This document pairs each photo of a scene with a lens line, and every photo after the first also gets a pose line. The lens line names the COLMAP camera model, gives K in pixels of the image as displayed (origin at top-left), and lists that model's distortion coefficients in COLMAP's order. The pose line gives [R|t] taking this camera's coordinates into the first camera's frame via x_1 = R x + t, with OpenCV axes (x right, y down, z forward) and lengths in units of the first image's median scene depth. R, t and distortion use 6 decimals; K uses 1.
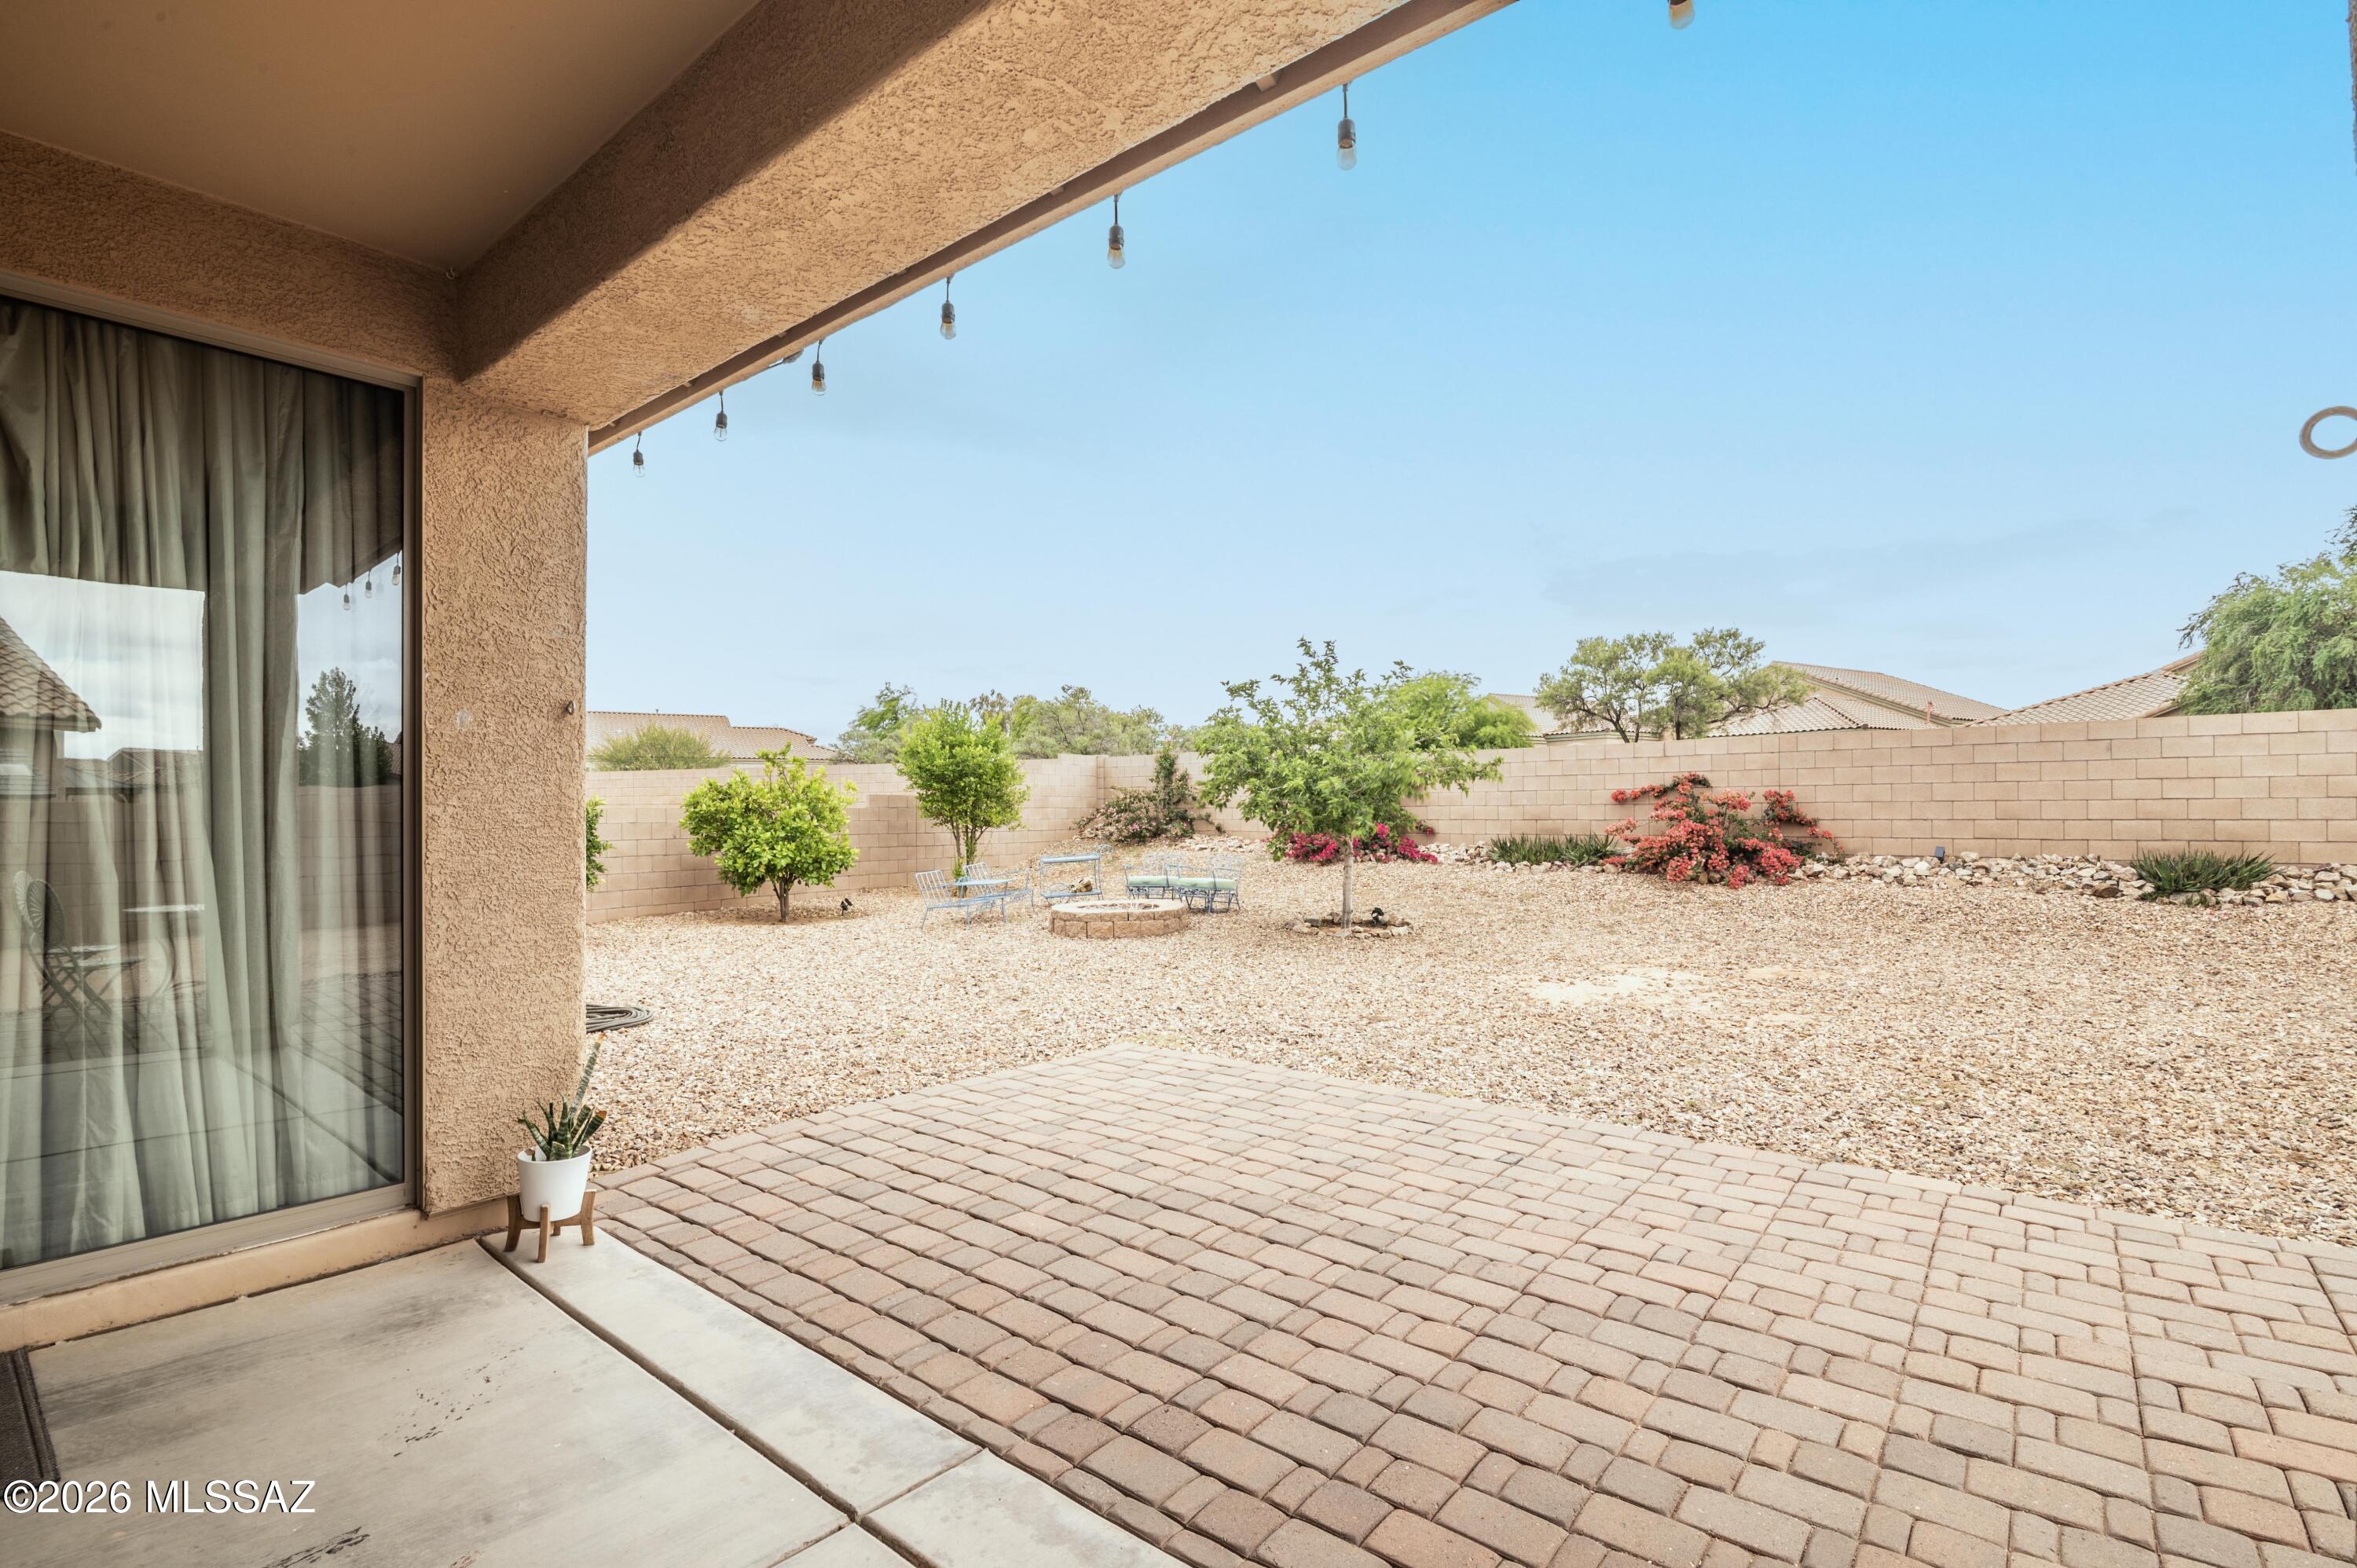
lens RADIAL K [[1079.2, 0, 1178.3], [0, 1079.2, 808.0], [0, 0, 1]] dist [-0.020655, 0.000631]
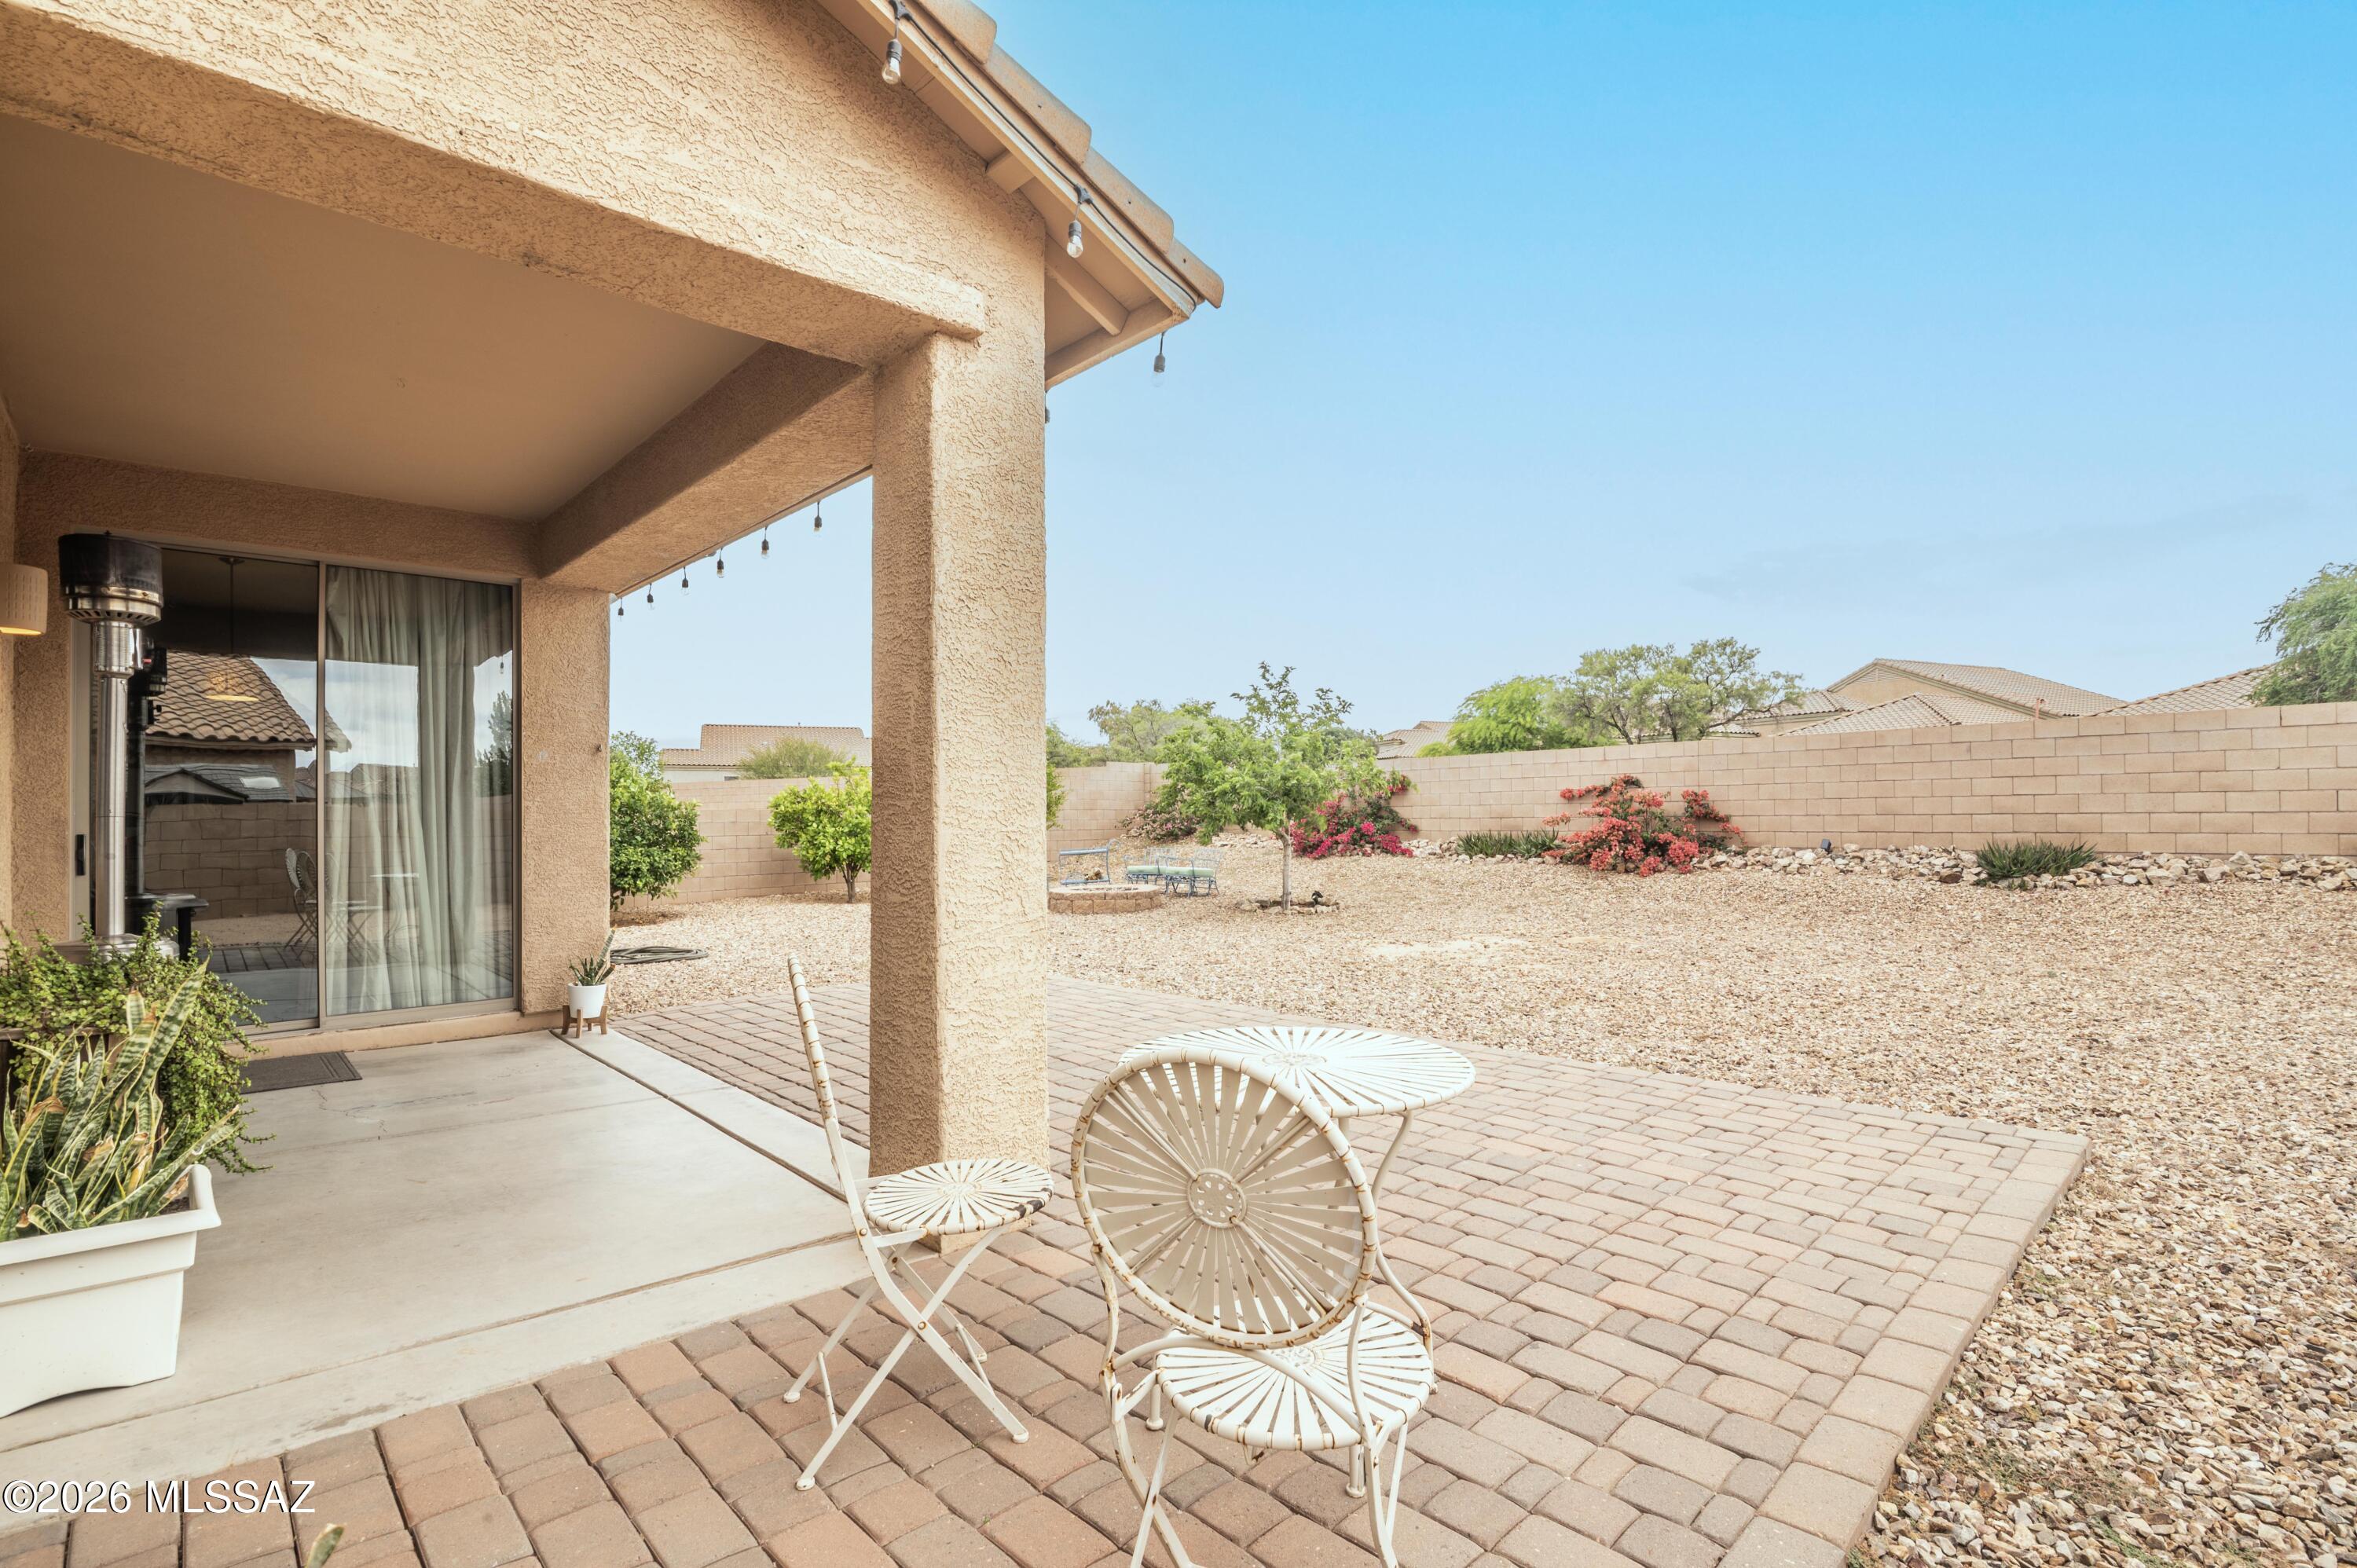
lens RADIAL K [[1079.2, 0, 1178.3], [0, 1079.2, 808.0], [0, 0, 1]] dist [-0.020655, 0.000631]
pose [[0.992292, -0.004333, -0.123848, 0.170487], [0.003812, 0.999983, -0.004446, 0.005618], [0.123866, 0.003939, 0.992291, -0.185915]]
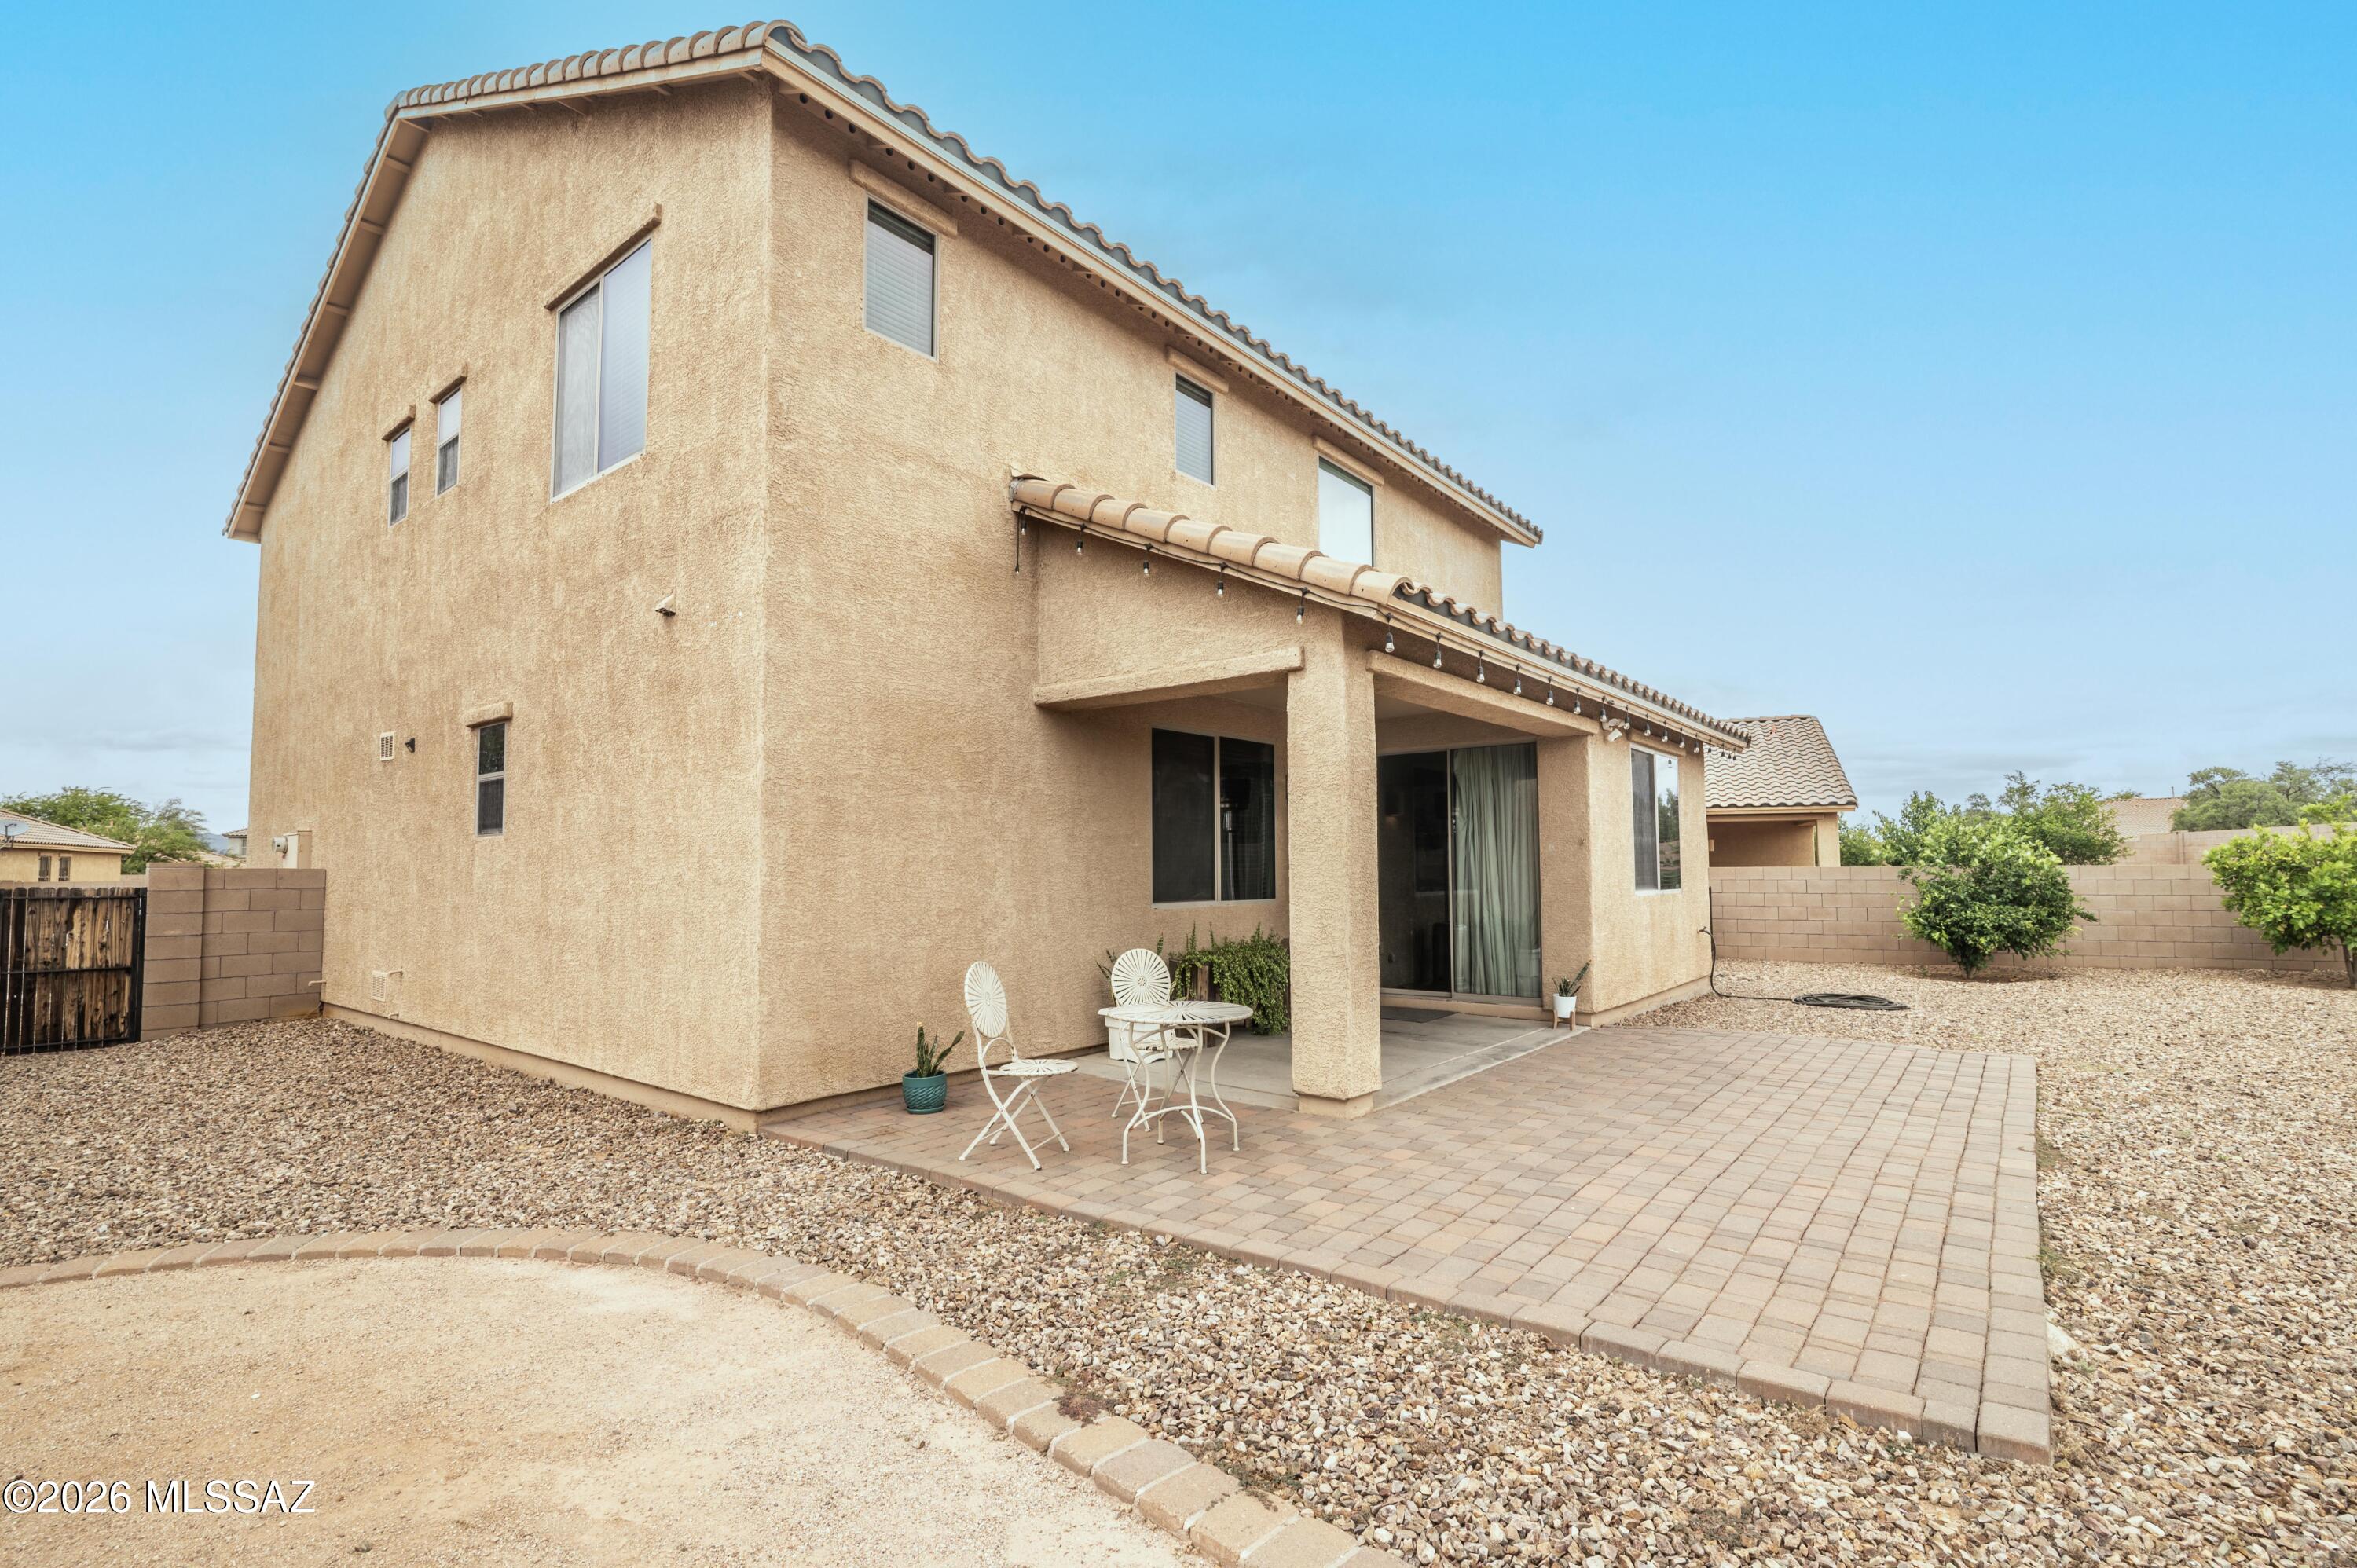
lens RADIAL K [[1079.2, 0, 1178.3], [0, 1079.2, 808.0], [0, 0, 1]] dist [-0.020655, 0.000631]
pose [[0.019672, -0.053351, -0.998382, 0.576173], [0.008822, 0.998546, -0.053186, -0.010410], [0.999768, -0.007761, 0.020114, -0.025224]]
